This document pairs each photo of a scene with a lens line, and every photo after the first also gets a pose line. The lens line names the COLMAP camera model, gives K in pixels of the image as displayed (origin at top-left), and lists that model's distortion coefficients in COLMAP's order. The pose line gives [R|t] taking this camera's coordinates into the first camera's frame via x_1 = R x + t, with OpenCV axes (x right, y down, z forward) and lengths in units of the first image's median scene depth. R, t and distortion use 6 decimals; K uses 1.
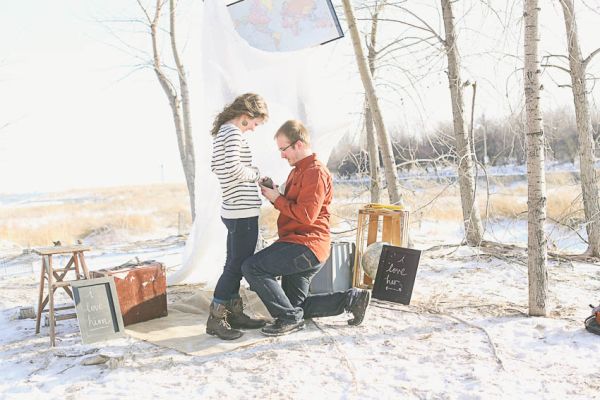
lens RADIAL K [[896.7, 0, 305.4], [0, 896.7, 195.7], [0, 0, 1]] dist [-0.098009, 0.000000]
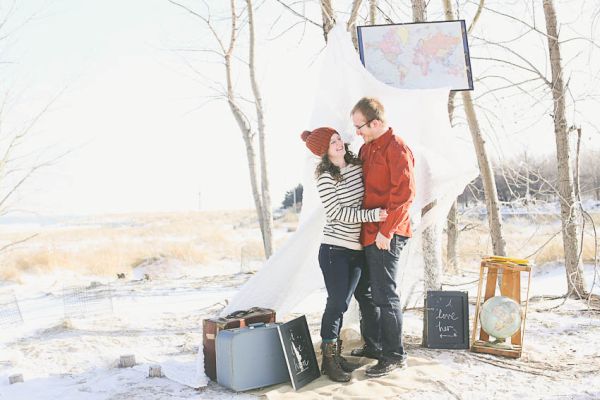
lens RADIAL K [[896.7, 0, 306.4], [0, 896.7, 204.7], [0, 0, 1]] dist [-0.098009, 0.000000]
pose [[0.998862, 0.030987, -0.036266, -0.070851], [-0.031844, 0.999221, -0.023304, -0.013086], [0.035516, 0.024433, 0.999070, 0.044315]]
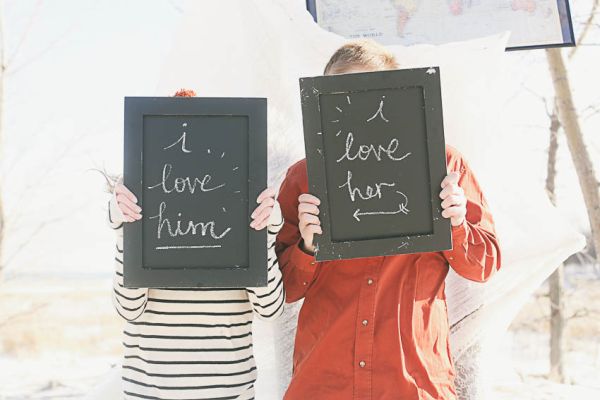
lens RADIAL K [[896.7, 0, 296.5], [0, 896.7, 195.5], [0, 0, 1]] dist [-0.098009, 0.000000]
pose [[0.984487, 0.031329, -0.172640, -0.005305], [-0.047958, 0.994510, -0.093009, -0.044430], [0.168778, 0.099846, 0.980584, 0.455579]]
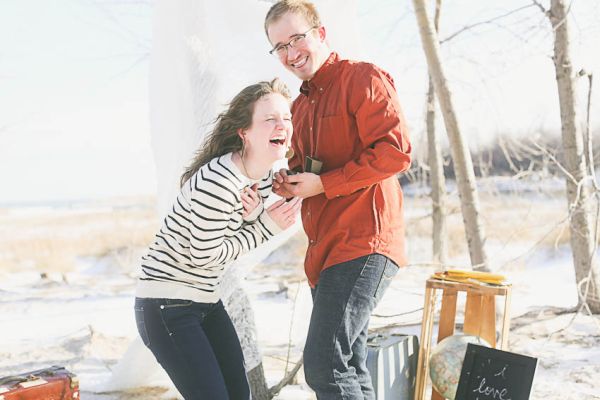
lens RADIAL K [[896.7, 0, 301.0], [0, 896.7, 194.2], [0, 0, 1]] dist [-0.098009, 0.000000]
pose [[0.997955, 0.011844, -0.062813, 0.012001], [-0.012509, 0.999870, -0.010199, -0.025193], [0.062684, 0.010964, 0.997973, 0.331108]]
